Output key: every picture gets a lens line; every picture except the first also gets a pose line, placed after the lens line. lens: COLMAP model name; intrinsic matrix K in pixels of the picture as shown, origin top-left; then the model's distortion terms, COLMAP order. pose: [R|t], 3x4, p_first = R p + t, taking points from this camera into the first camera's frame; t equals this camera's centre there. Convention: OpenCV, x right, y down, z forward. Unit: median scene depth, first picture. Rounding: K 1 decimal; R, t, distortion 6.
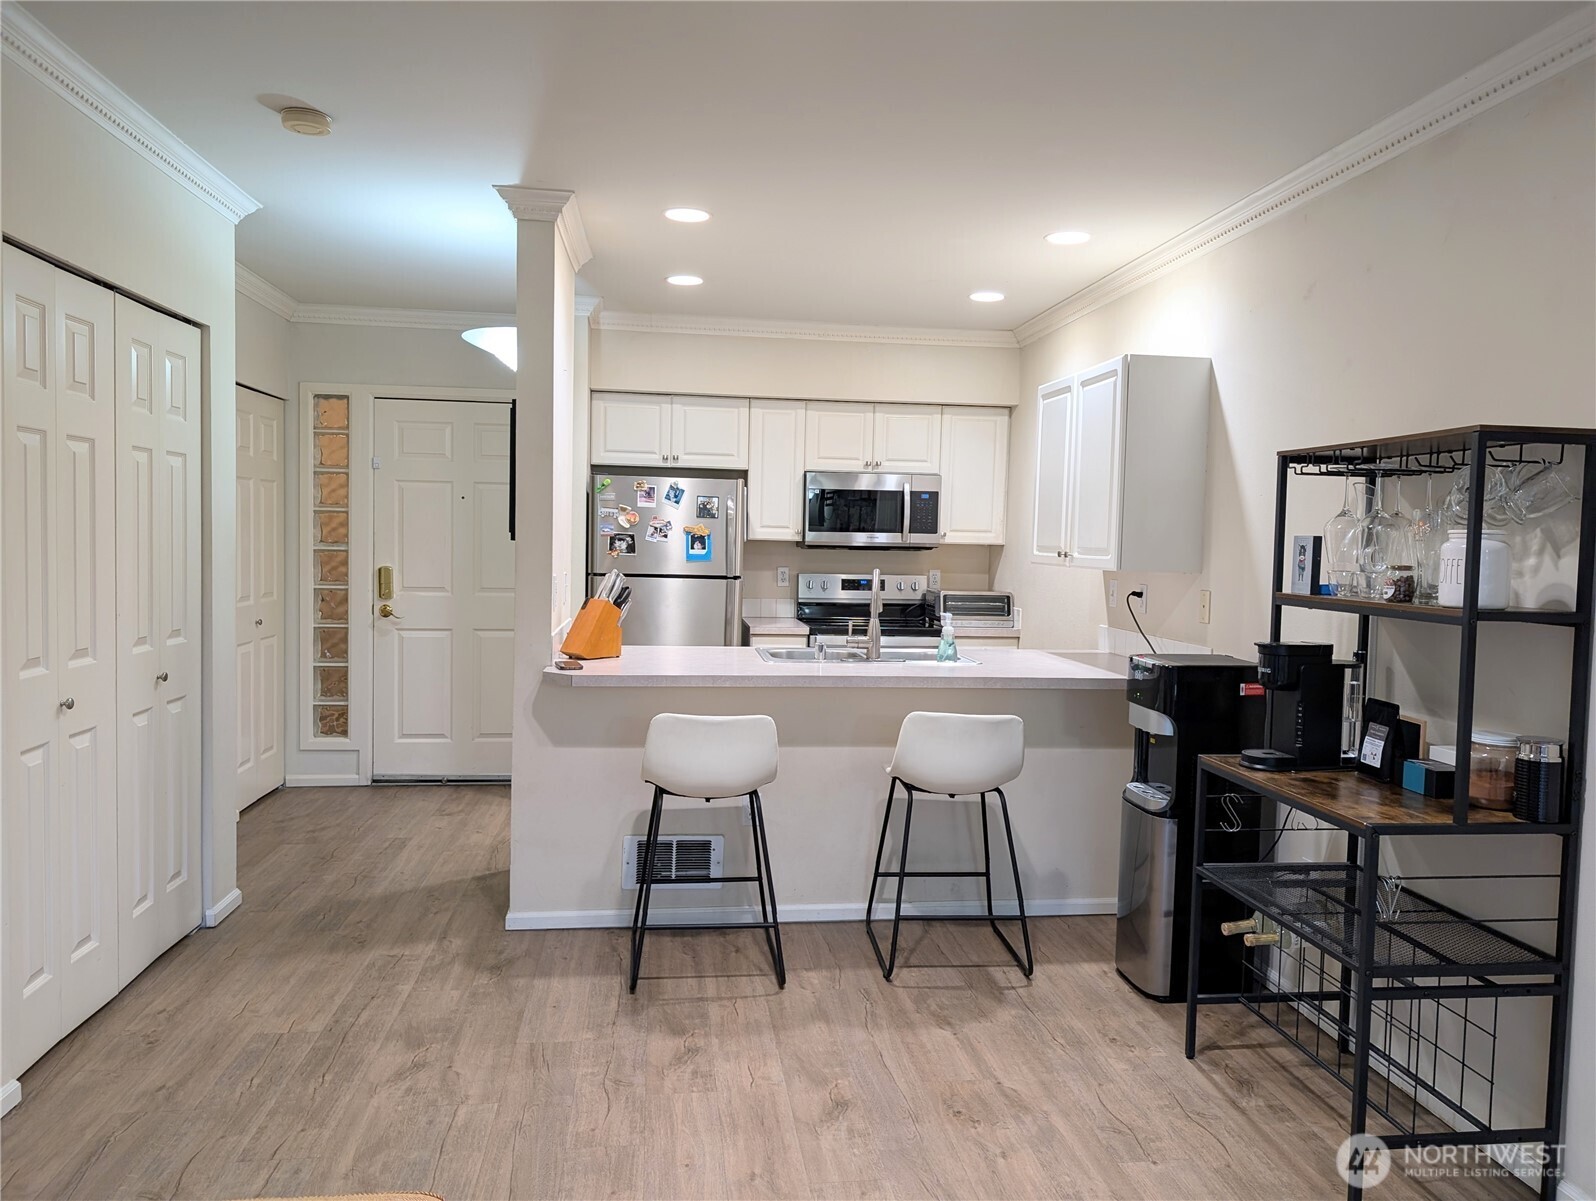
lens RADIAL K [[1126.3, 0, 798.0], [0, 1126.3, 599.2], [0, 0, 1]] dist [0.045189, 0.000578]
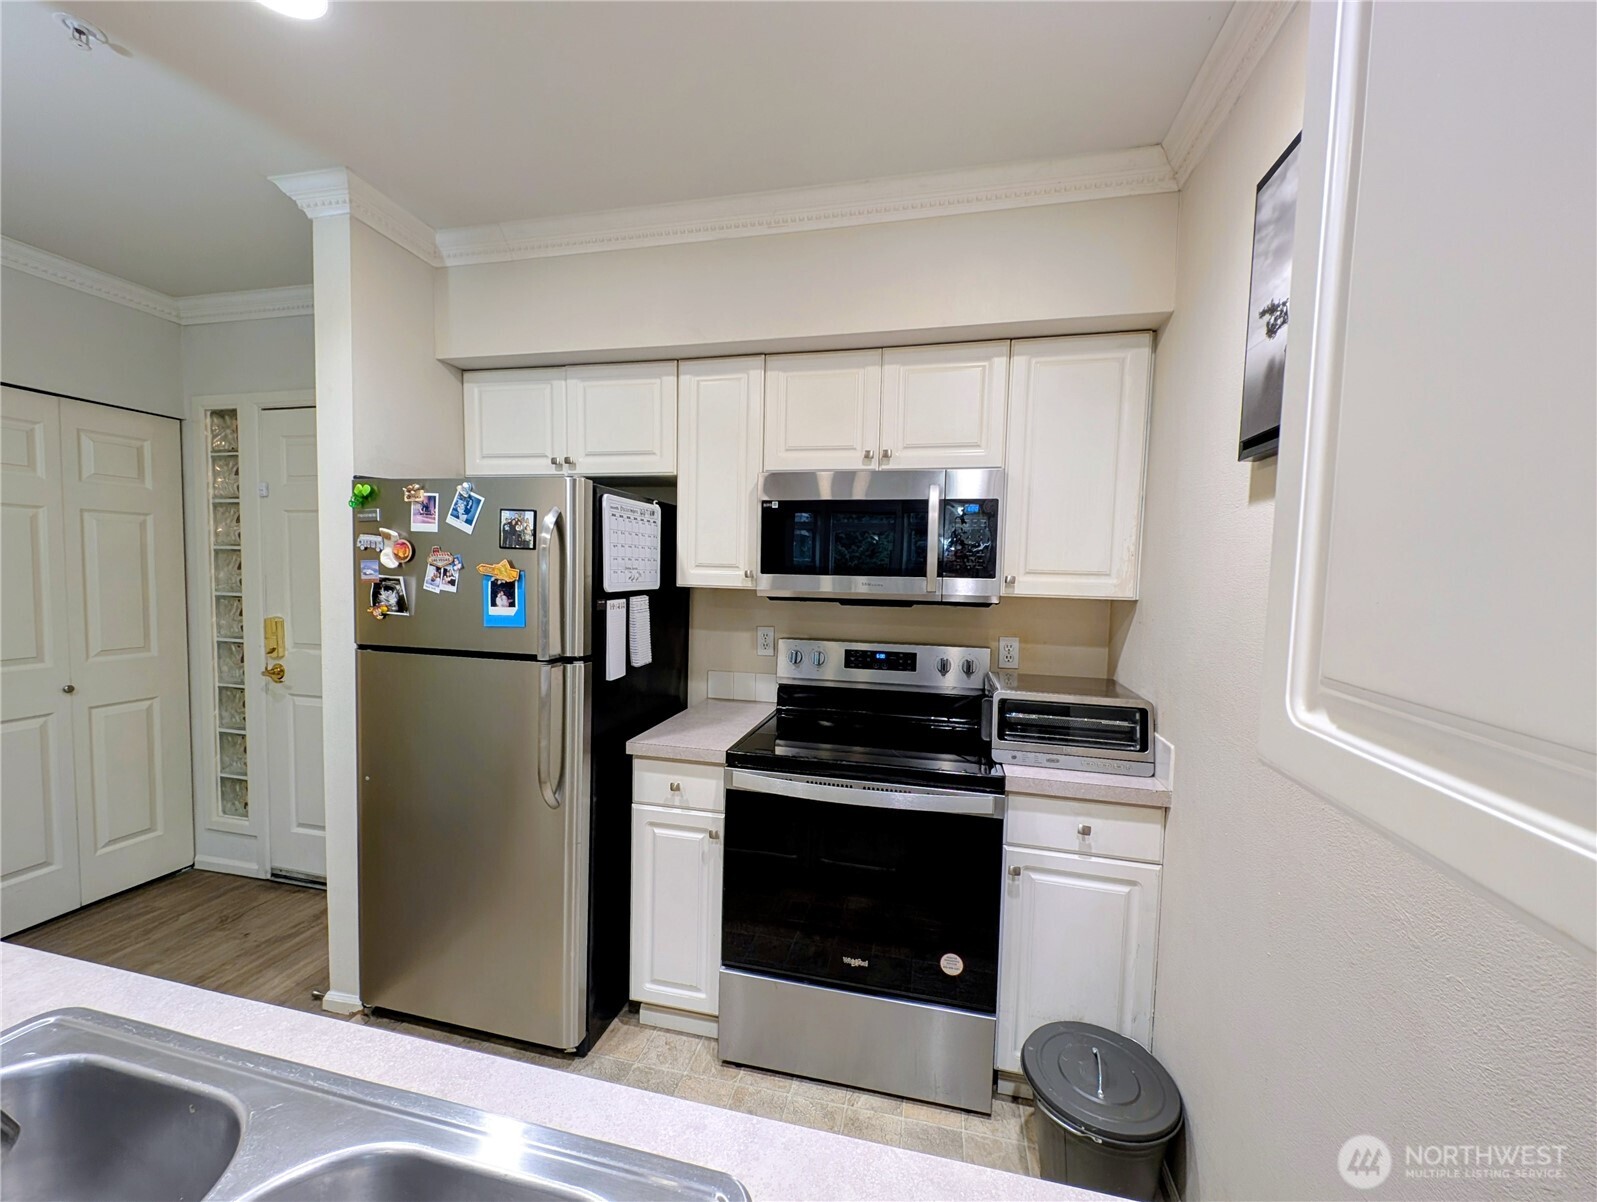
lens RADIAL K [[600.2, 0, 802.2], [0, 600.2, 602.4], [0, 0, 1]] dist [-0.000754, -0.000033]
pose [[0.941979, 0.016622, -0.335259, 0.134772], [-0.020188, 0.999771, -0.007154, -0.043507], [0.335063, 0.013507, 0.942099, 0.713429]]
